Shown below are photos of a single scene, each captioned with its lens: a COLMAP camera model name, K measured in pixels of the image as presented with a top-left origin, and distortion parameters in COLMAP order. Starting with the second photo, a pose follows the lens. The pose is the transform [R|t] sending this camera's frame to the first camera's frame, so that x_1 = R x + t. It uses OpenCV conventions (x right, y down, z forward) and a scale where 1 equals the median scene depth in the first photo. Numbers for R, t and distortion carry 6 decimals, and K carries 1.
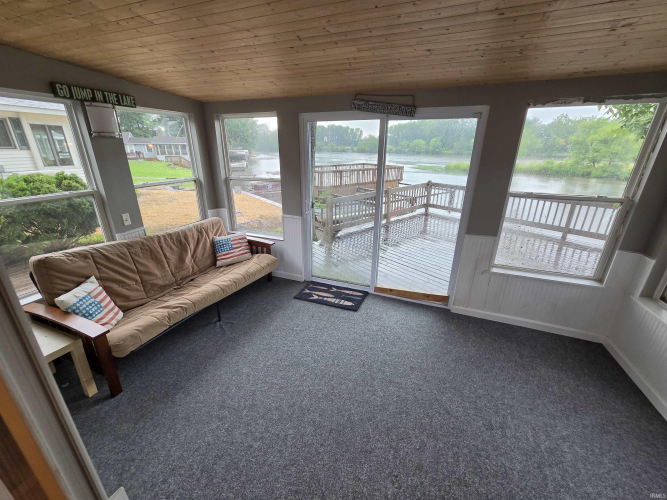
lens RADIAL K [[272.7, 0, 330.8], [0, 272.7, 249.5], [0, 0, 1]] dist [-0.000135, 0.000342]
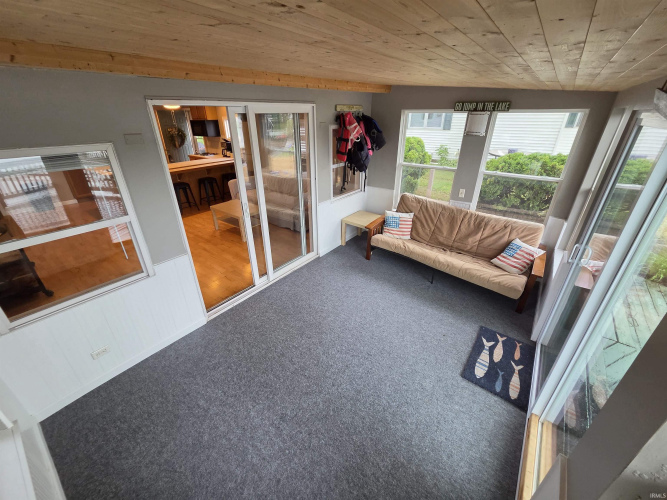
lens RADIAL K [[272.7, 0, 330.8], [0, 272.7, 249.5], [0, 0, 1]] dist [-0.000135, 0.000342]
pose [[-0.274648, 0.426209, -0.861924, 0.728306], [-0.338438, 0.796186, 0.501545, -0.332744], [0.900016, 0.429456, -0.074426, 0.577223]]
